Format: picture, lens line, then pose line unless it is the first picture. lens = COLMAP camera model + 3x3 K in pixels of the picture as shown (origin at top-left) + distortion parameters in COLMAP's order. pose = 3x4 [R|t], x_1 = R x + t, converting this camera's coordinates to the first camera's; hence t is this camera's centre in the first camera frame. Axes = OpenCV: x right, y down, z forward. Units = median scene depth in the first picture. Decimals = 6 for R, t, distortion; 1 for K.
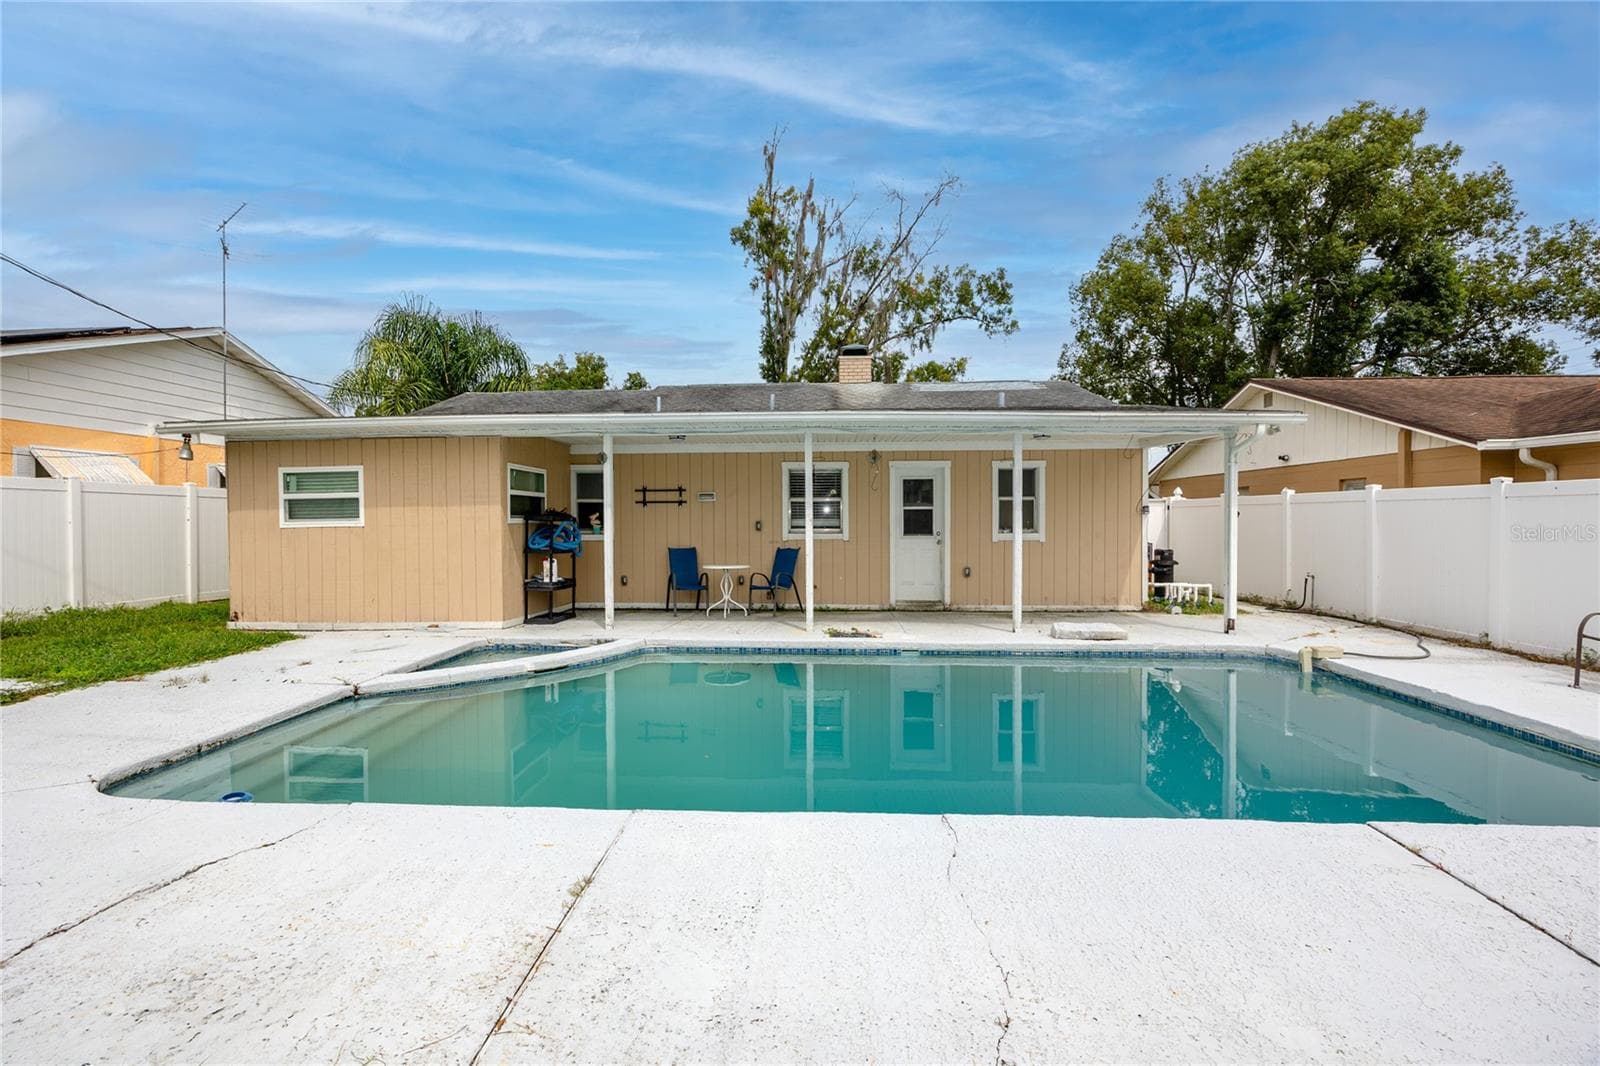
lens RADIAL K [[641.1, 0, 768.8], [0, 641.1, 542.2], [0, 0, 1]] dist [-0.006354, 0.001070]
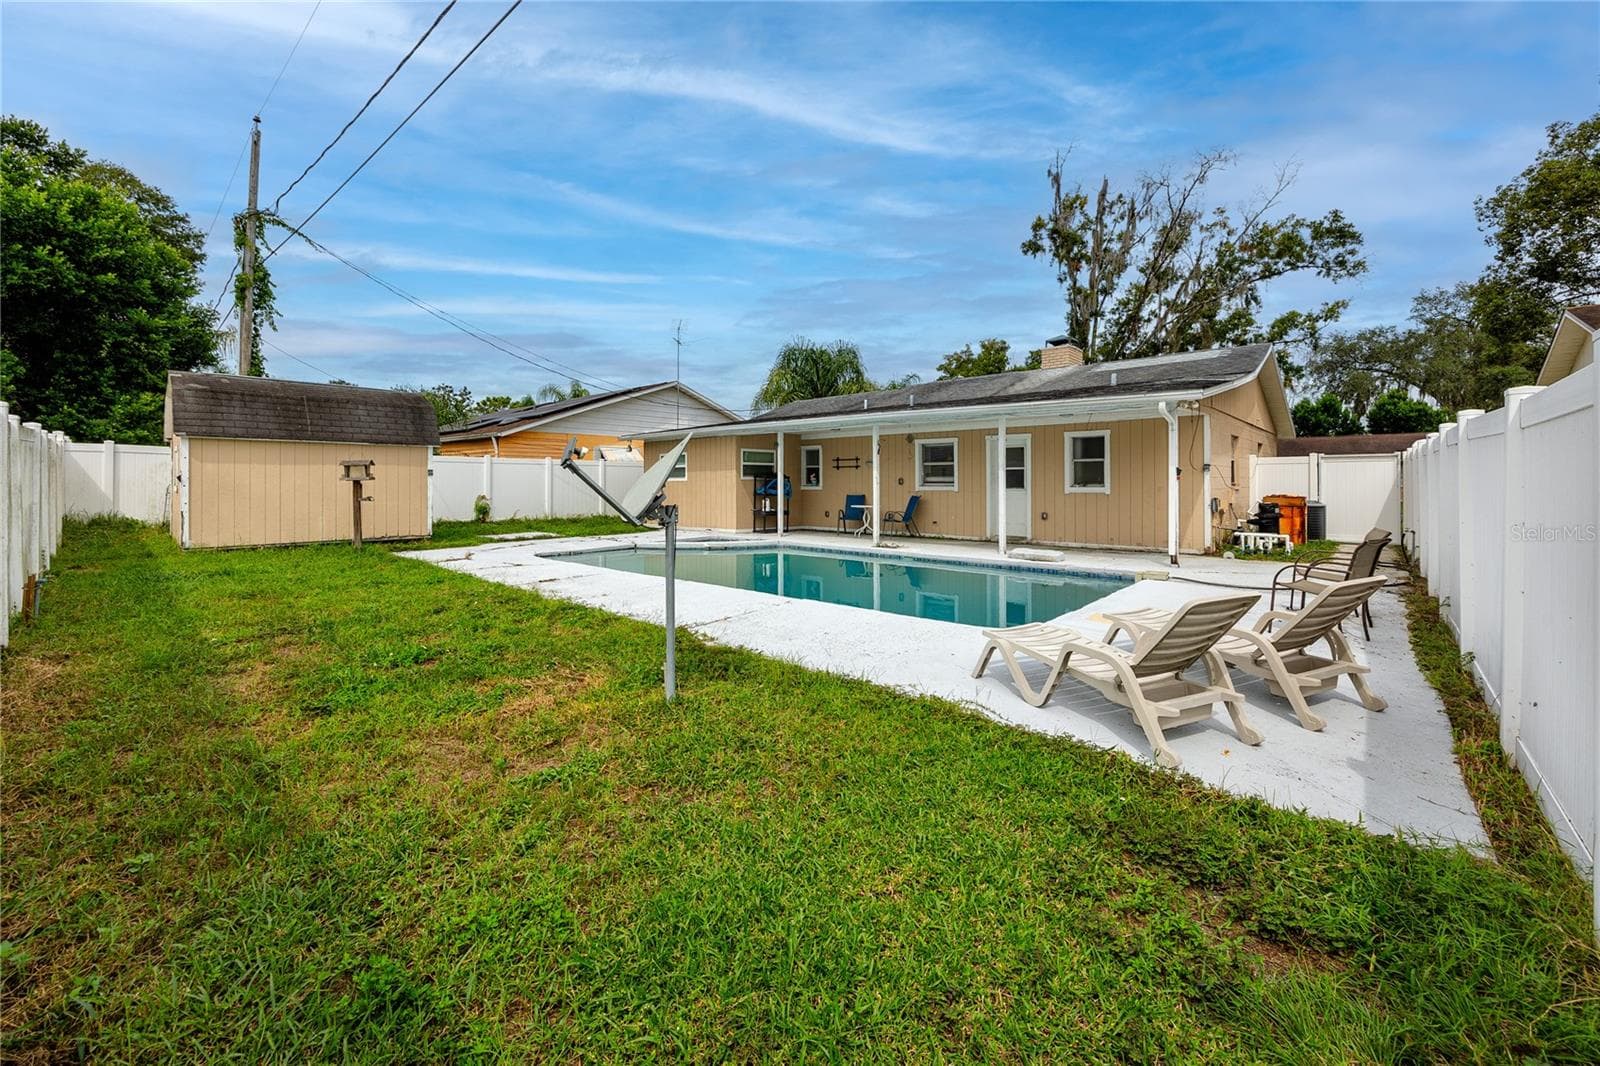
lens RADIAL K [[602.8, 0, 881.3], [0, 602.8, 476.1], [0, 0, 1]] dist [0.002316, -0.000557]
pose [[0.843395, -0.004760, -0.537273, 0.706806], [-0.016851, 0.999234, -0.035306, 0.013775], [0.537029, 0.038831, 0.842669, -0.240670]]
